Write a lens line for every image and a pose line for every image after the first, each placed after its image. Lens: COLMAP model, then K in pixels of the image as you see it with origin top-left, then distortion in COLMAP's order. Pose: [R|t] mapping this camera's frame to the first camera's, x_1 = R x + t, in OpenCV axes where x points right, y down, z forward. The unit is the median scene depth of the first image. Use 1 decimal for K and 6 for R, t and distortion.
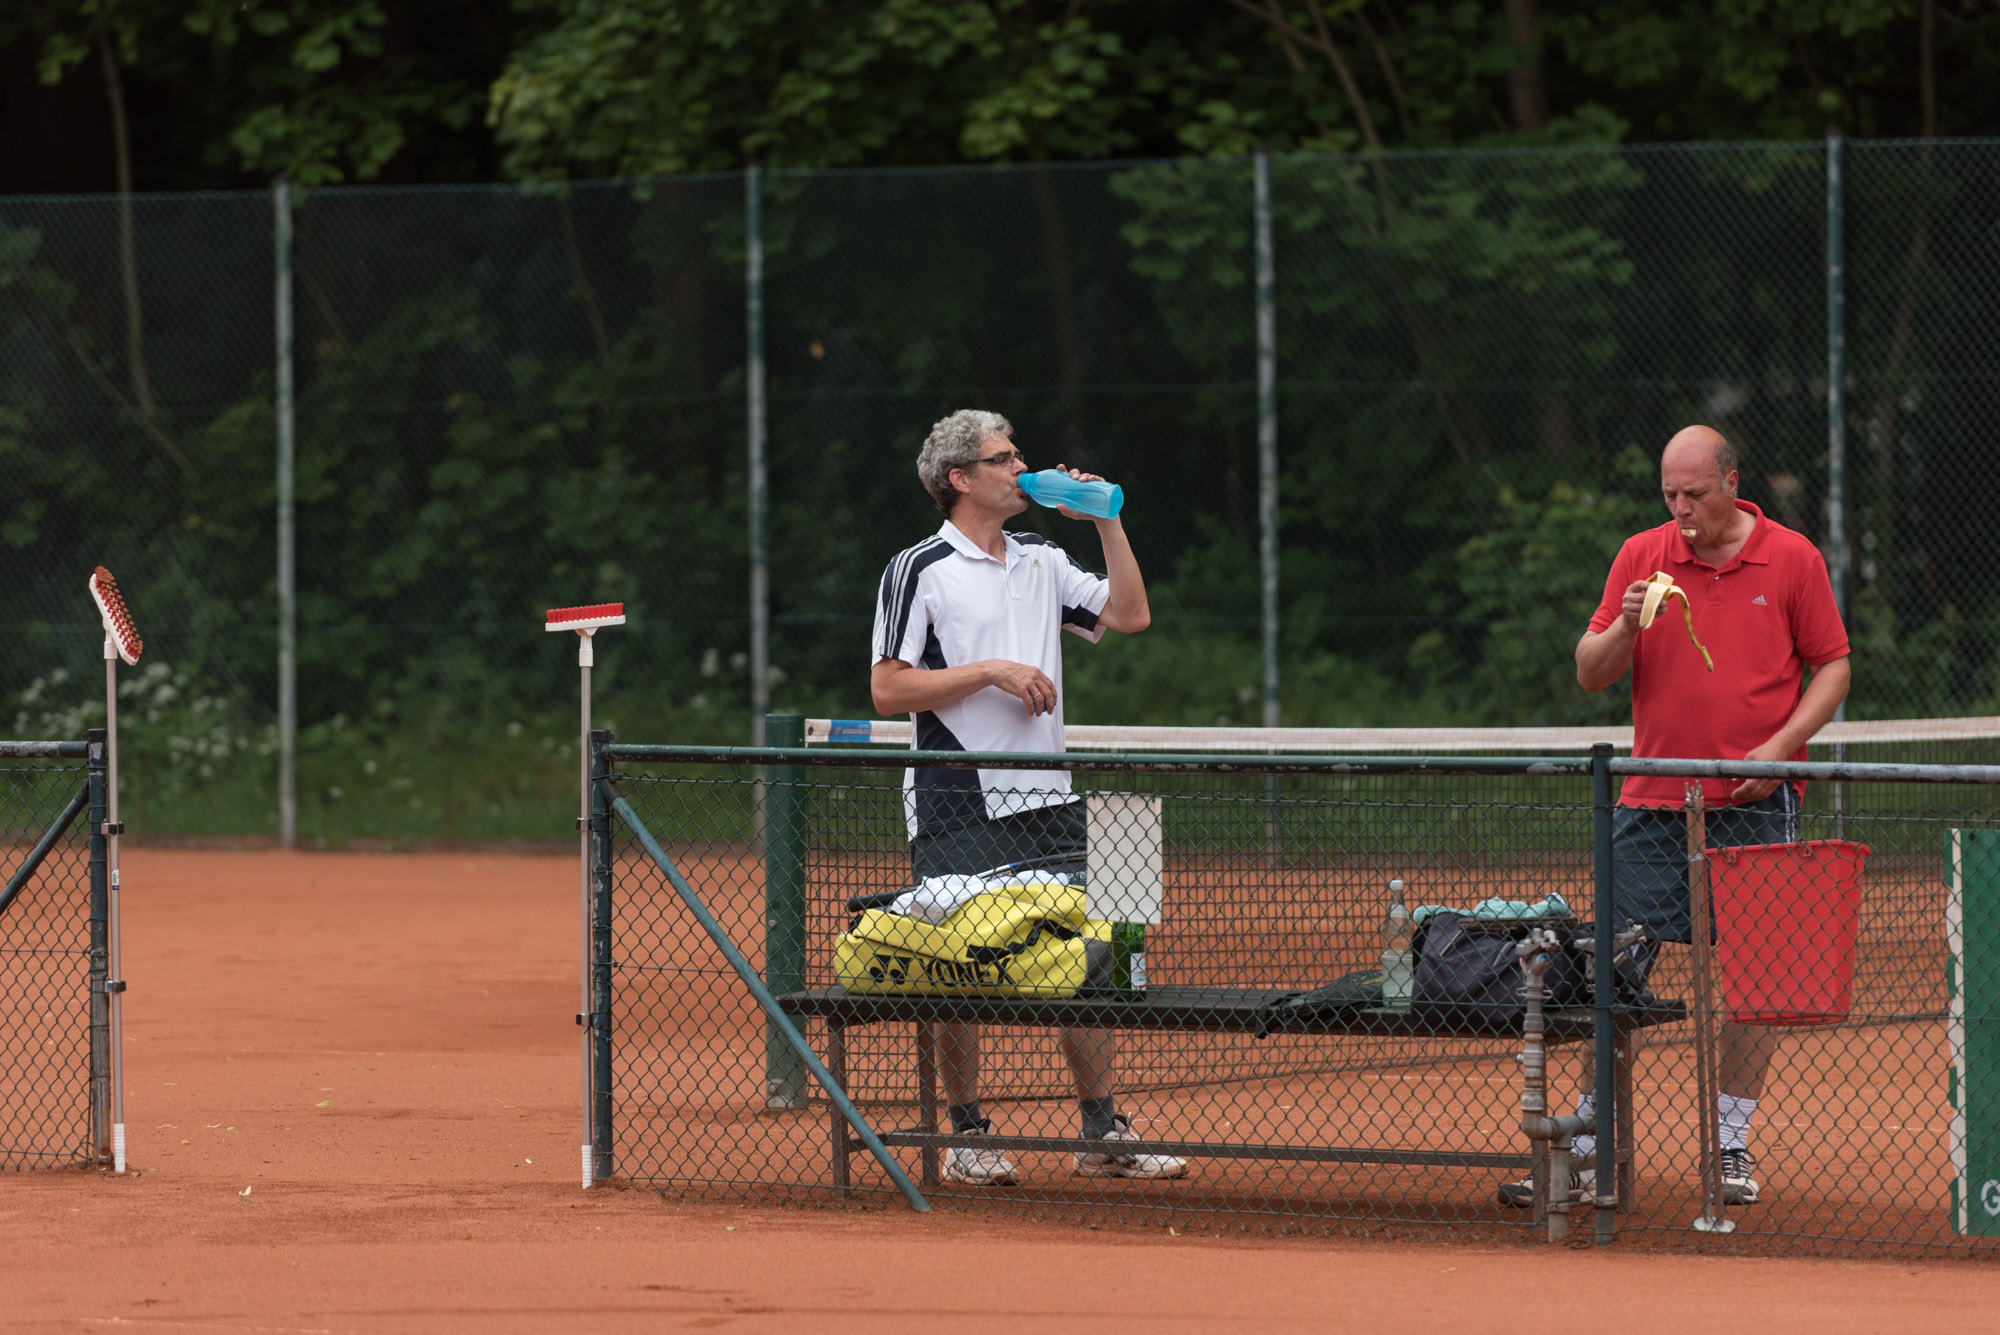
lens RADIAL K [[11924.2, 0, 998.7], [0, 11924.2, 666.4], [0, 0, 1]] dist [0.403559, 0.000000]
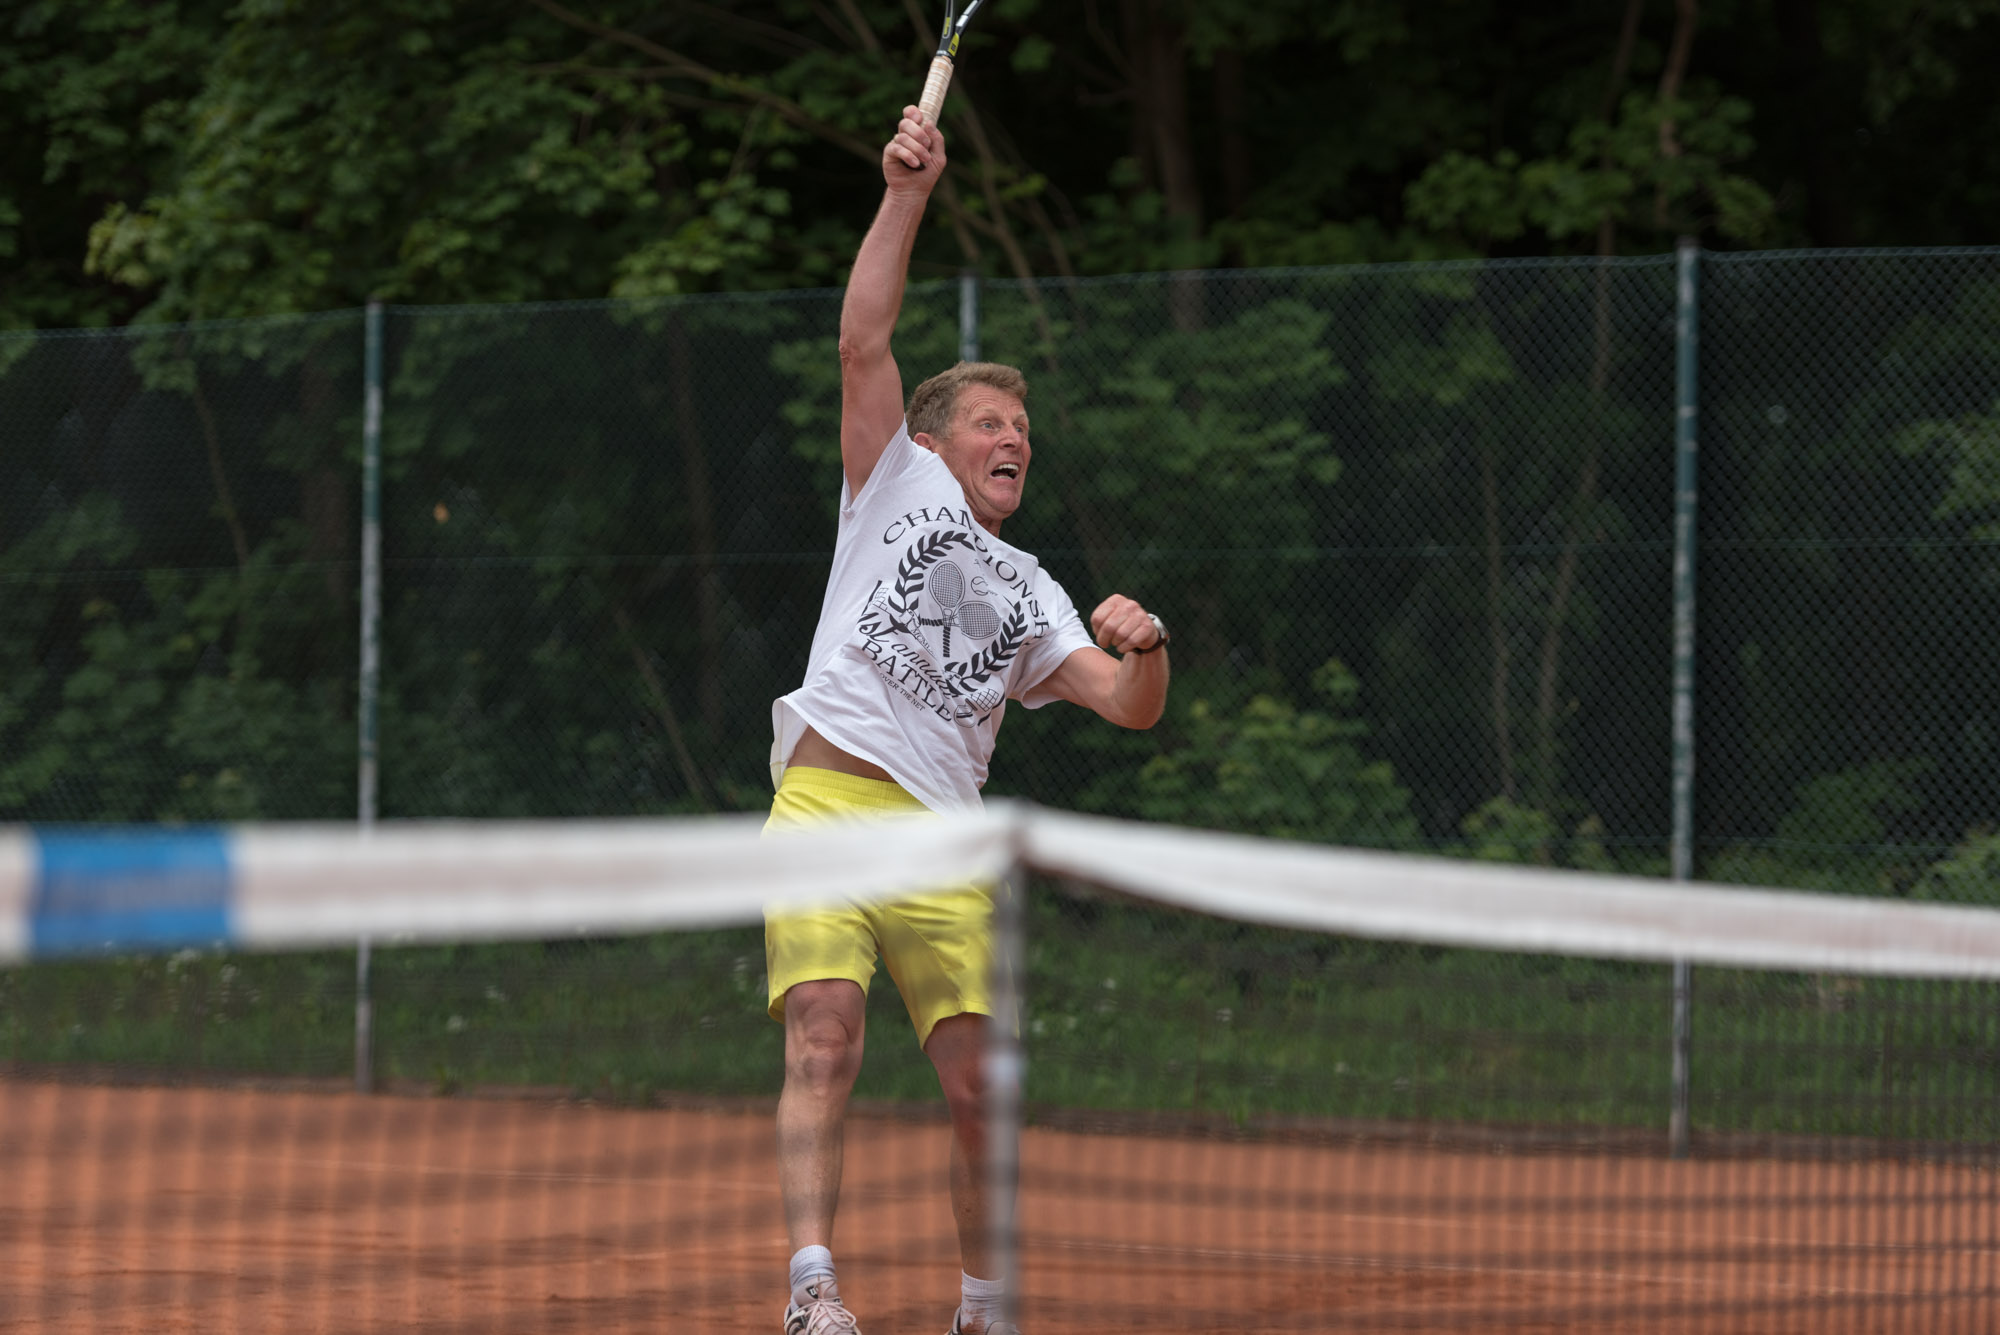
lens RADIAL K [[5942.9, 0, 997.0], [0, 5942.9, 652.1], [0, 0, 1]] dist [-0.114798, 0.000000]
pose [[0.997652, 0.024333, 0.064012, -0.002061], [-0.021411, 0.998715, -0.045932, 0.002495], [-0.065047, 0.044454, 0.996892, 0.550931]]
